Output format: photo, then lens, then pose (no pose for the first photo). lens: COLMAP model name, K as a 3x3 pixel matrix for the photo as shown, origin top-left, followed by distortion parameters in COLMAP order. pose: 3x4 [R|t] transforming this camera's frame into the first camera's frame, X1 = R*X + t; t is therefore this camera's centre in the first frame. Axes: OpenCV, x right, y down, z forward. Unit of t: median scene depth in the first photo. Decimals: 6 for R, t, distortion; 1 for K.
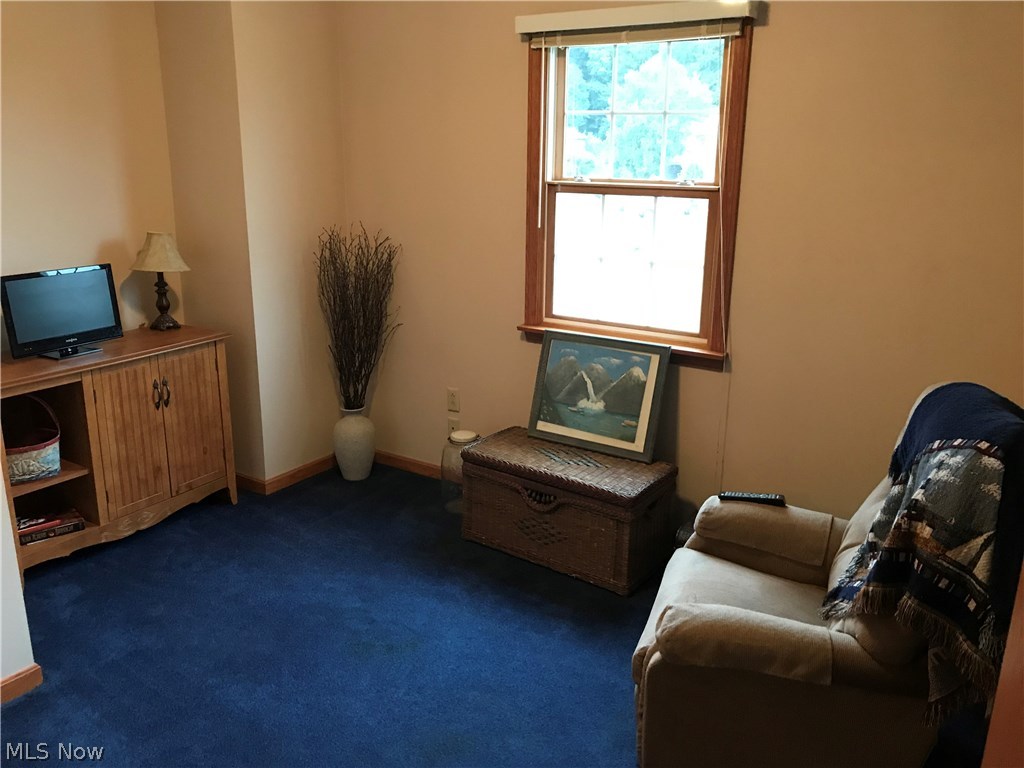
lens RADIAL K [[849.0, 0, 511.6], [0, 849.0, 385.4], [0, 0, 1]] dist [0.046769, -0.054755]
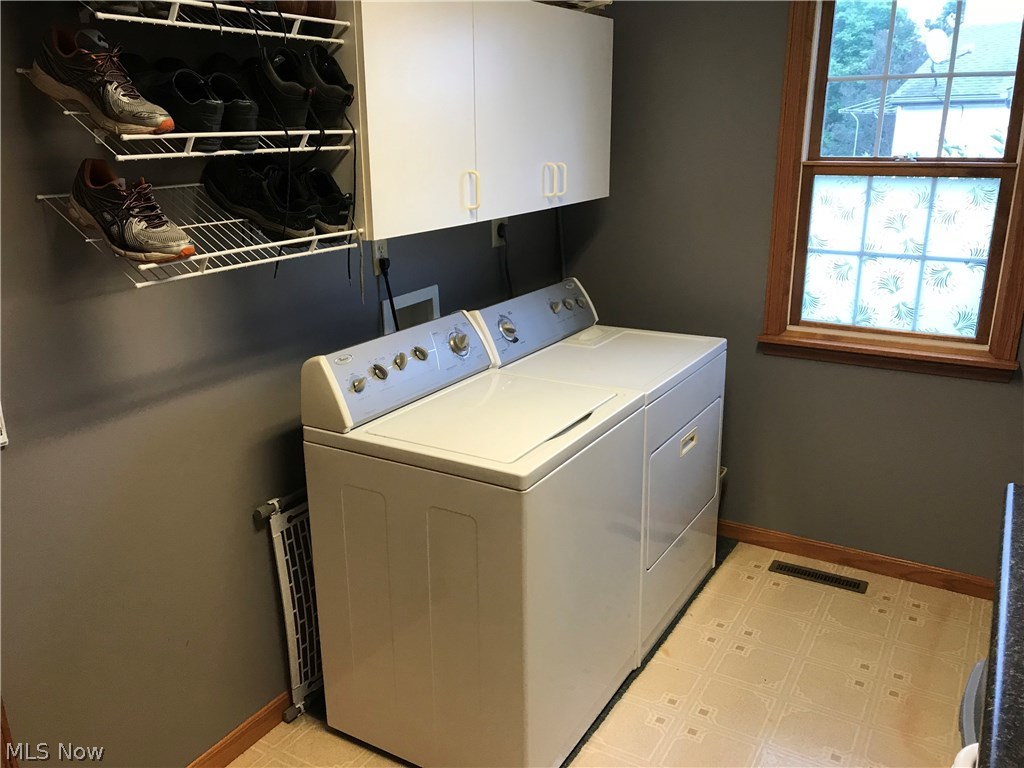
lens RADIAL K [[849.0, 0, 511.2], [0, 849.0, 379.7], [0, 0, 1]] dist [0.046769, -0.054755]
pose [[0.998462, -0.035658, 0.042444, -0.273978], [0.034949, 0.999239, 0.017326, -0.050986], [-0.043029, -0.015816, 0.998949, 0.173221]]
